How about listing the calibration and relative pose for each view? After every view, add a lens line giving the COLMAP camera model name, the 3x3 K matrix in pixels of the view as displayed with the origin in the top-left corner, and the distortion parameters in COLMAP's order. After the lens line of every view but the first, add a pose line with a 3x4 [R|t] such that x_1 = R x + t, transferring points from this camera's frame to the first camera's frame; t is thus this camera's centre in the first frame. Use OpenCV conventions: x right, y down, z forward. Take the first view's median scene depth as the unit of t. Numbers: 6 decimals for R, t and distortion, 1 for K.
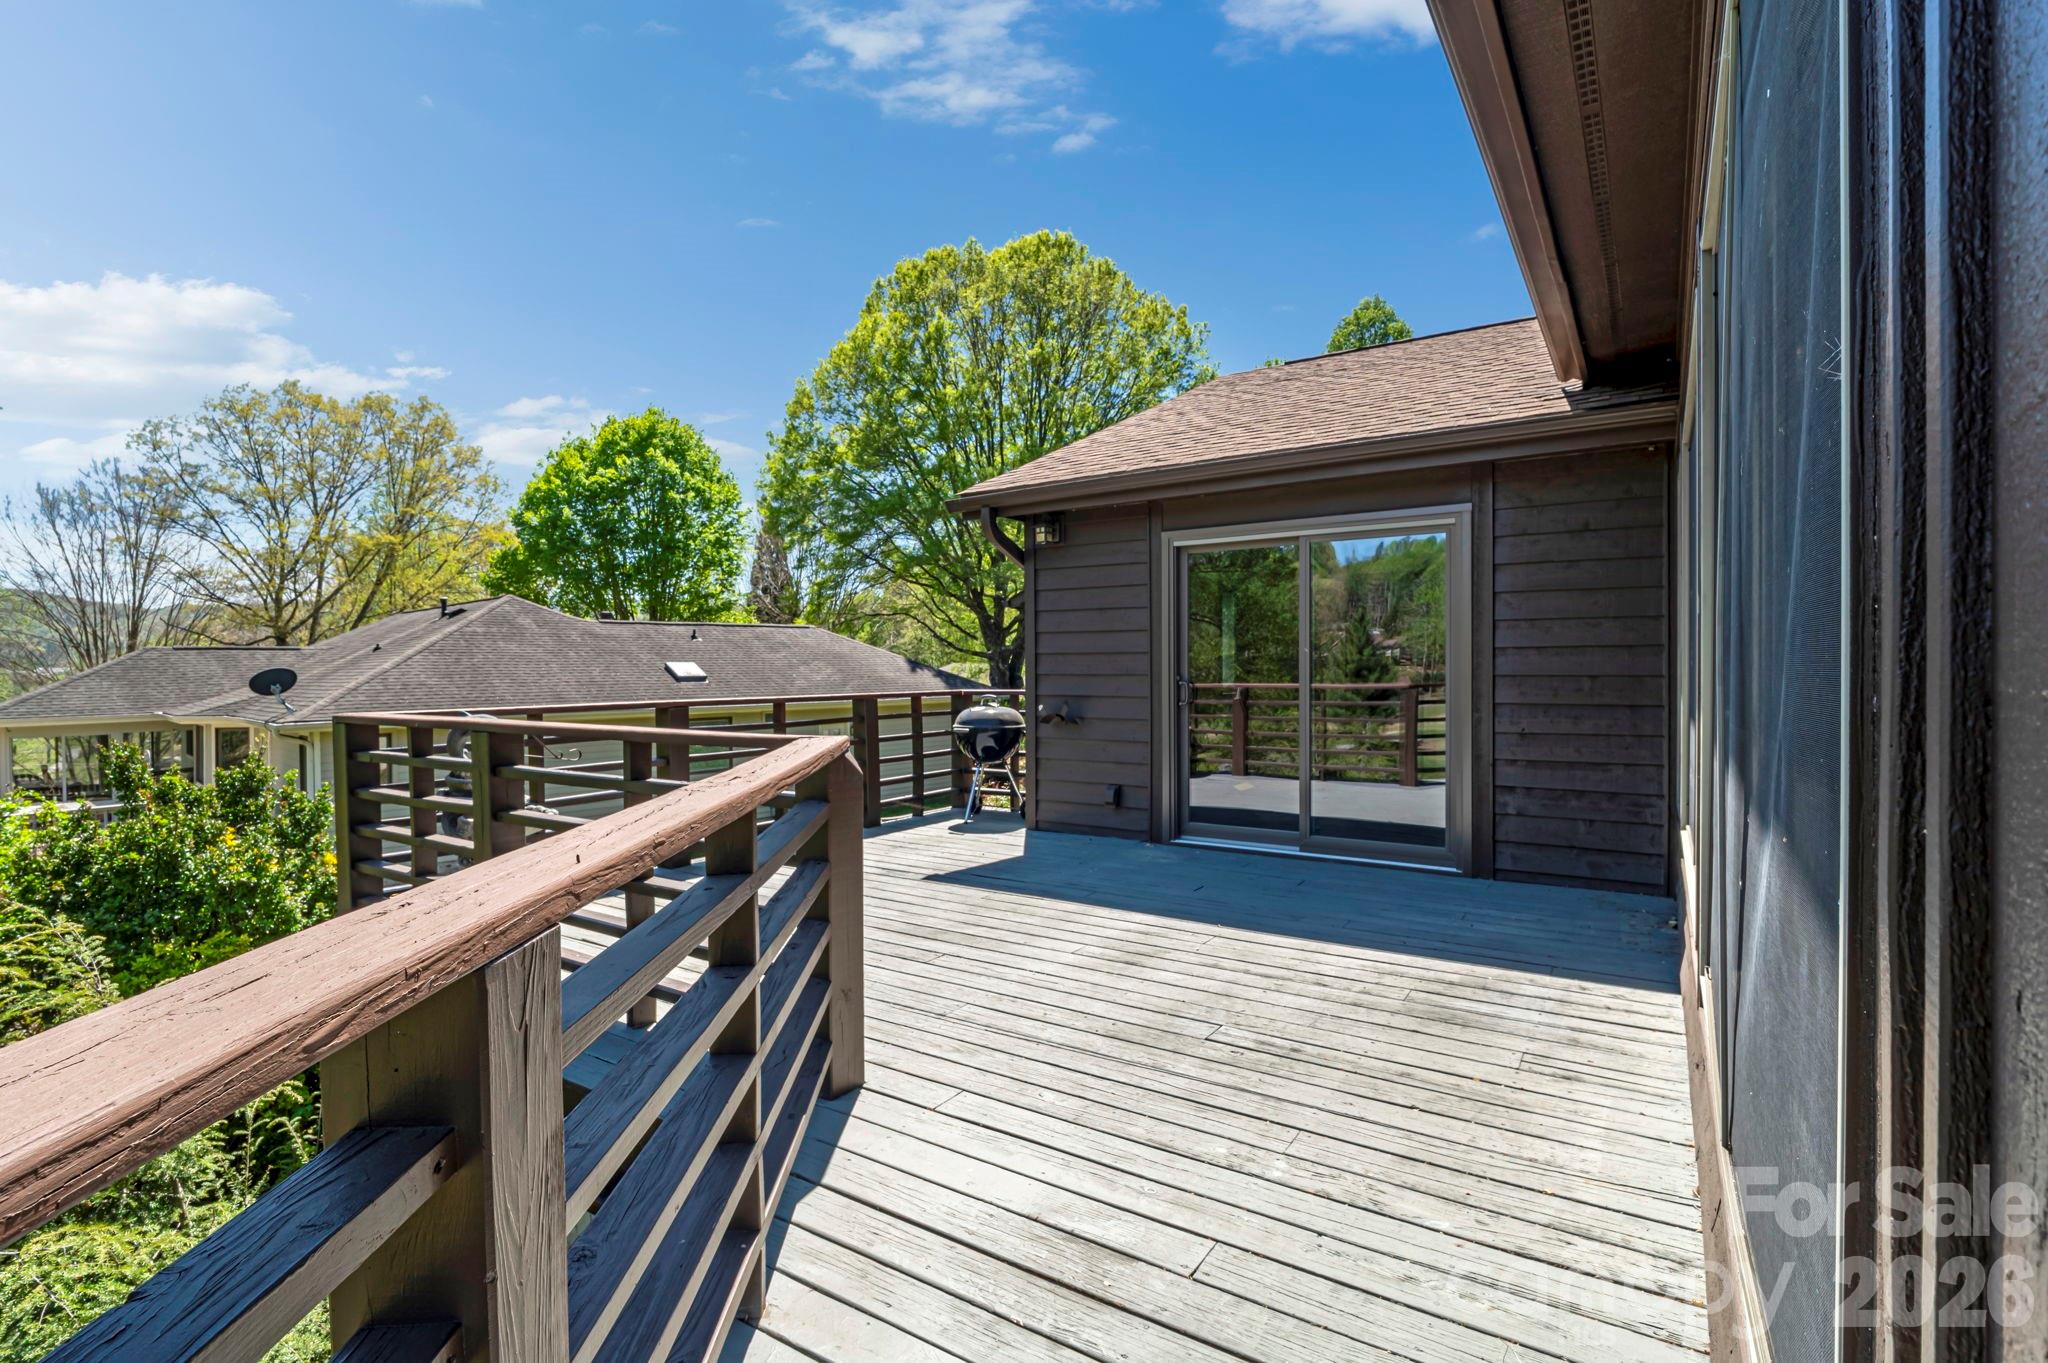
lens RADIAL K [[959.8, 0, 1030.8], [0, 959.8, 682.1], [0, 0, 1]] dist [0.002557, 0.000196]
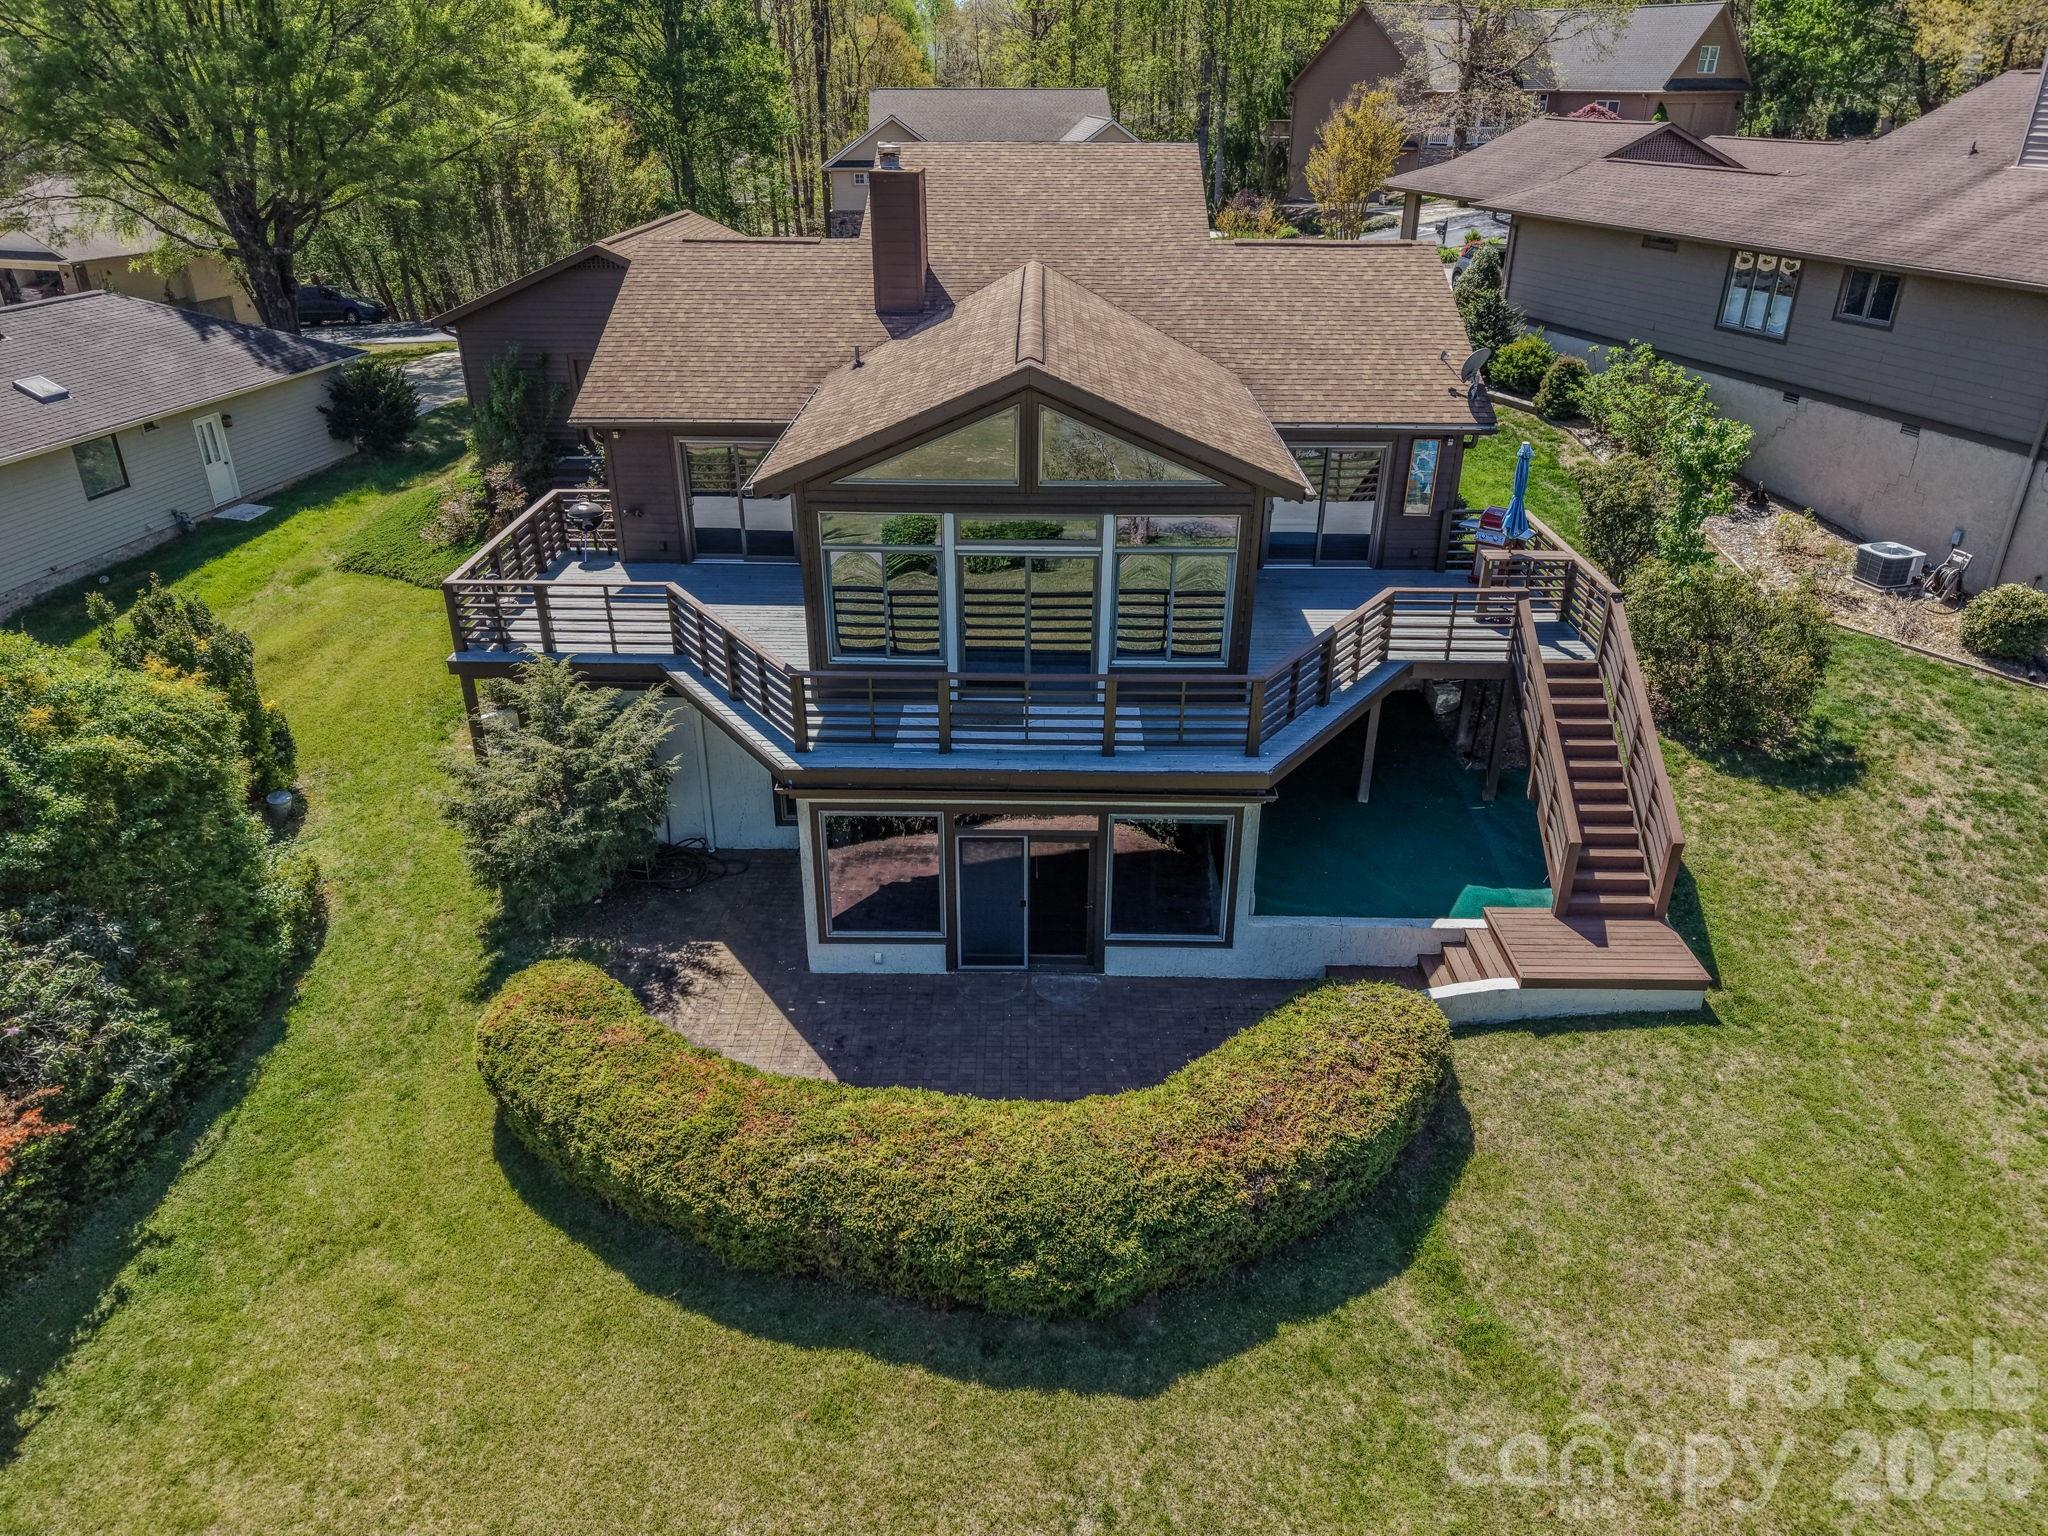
lens RADIAL K [[1374.4, 0, 1021.9], [0, 1374.4, 770.1], [0, 0, 1]] dist [0.045141, 0.001048]
pose [[0.842991, -0.232128, 0.485266, -0.821897], [-0.000951, 0.901457, 0.432867, -0.745606], [-0.537927, -0.365364, 0.759700, -1.964761]]
